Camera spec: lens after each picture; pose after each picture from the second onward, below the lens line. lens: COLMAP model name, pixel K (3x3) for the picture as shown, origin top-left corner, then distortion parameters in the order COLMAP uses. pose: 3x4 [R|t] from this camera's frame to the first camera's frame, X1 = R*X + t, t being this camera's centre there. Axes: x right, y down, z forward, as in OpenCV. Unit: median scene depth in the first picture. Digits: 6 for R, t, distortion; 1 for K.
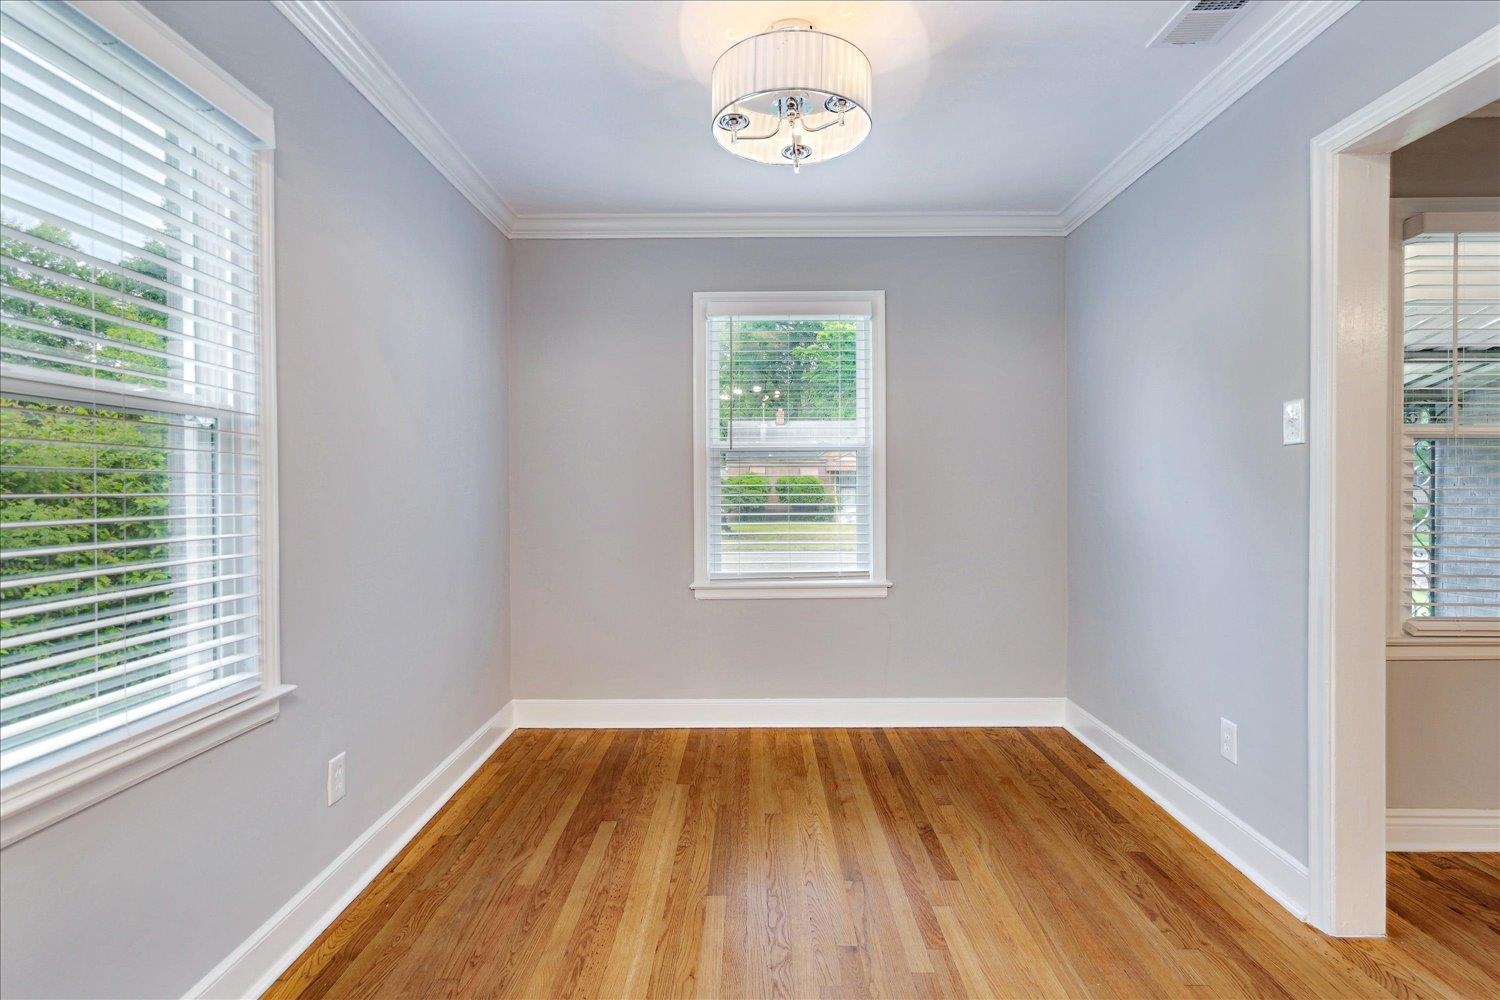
lens RADIAL K [[752.8, 0, 745.8], [0, 752.8, 497.2], [0, 0, 1]] dist [0.002954, 0.000876]
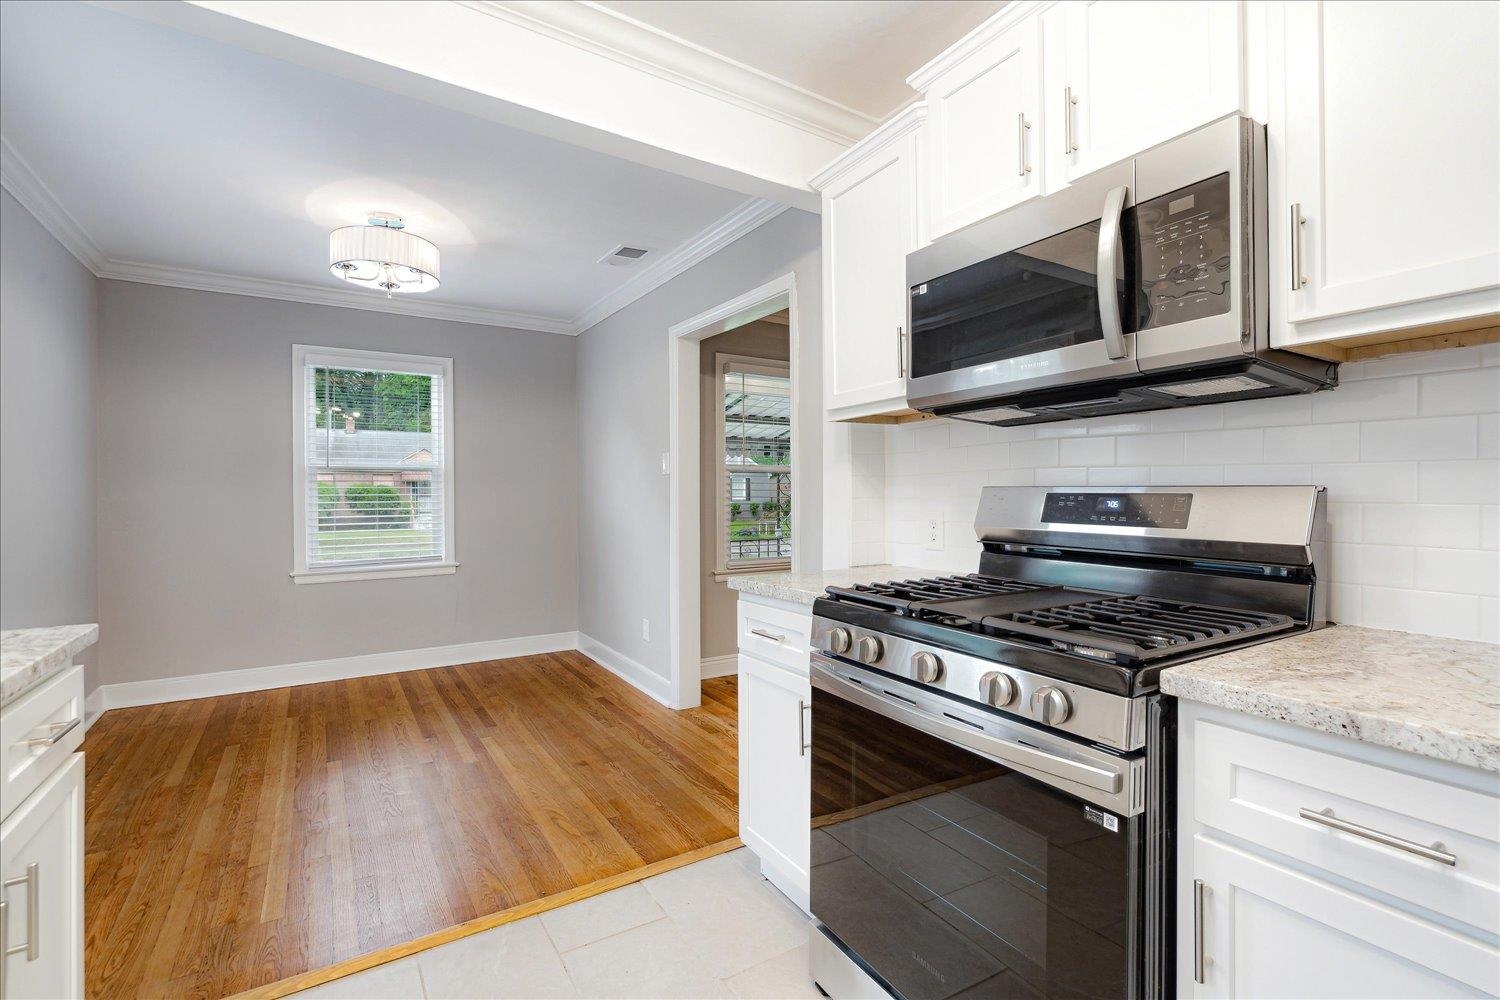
lens RADIAL K [[677.3, 0, 738.8], [0, 677.3, 497.5], [0, 0, 1]] dist [-0.007015, 0.003262]
pose [[0.841861, -0.002766, 0.539687, -0.063910], [0.008587, 0.999929, -0.008271, 0.005665], [-0.539626, 0.011597, 0.841825, -0.459907]]
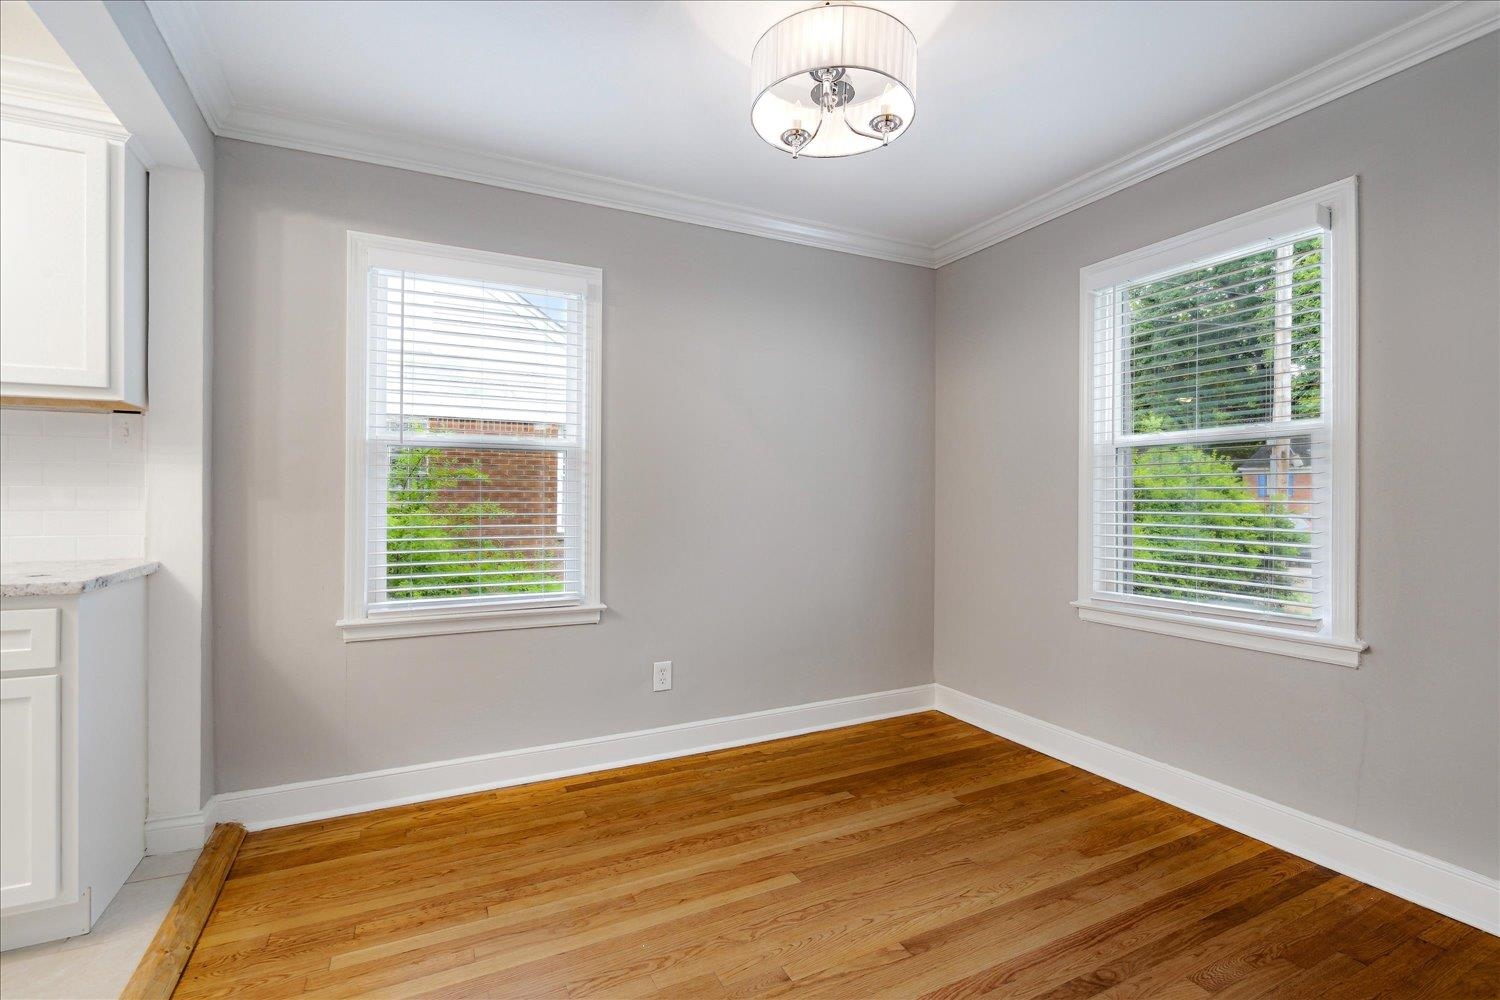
lens RADIAL K [[677.3, 0, 751.2], [0, 677.3, 500.7], [0, 0, 1]] dist [-0.007015, 0.003262]
pose [[0.454655, 0.008283, -0.890629, 0.569471], [-0.017286, 0.999850, 0.000475, 0.005176], [0.890500, 0.015180, 0.454730, 0.379091]]
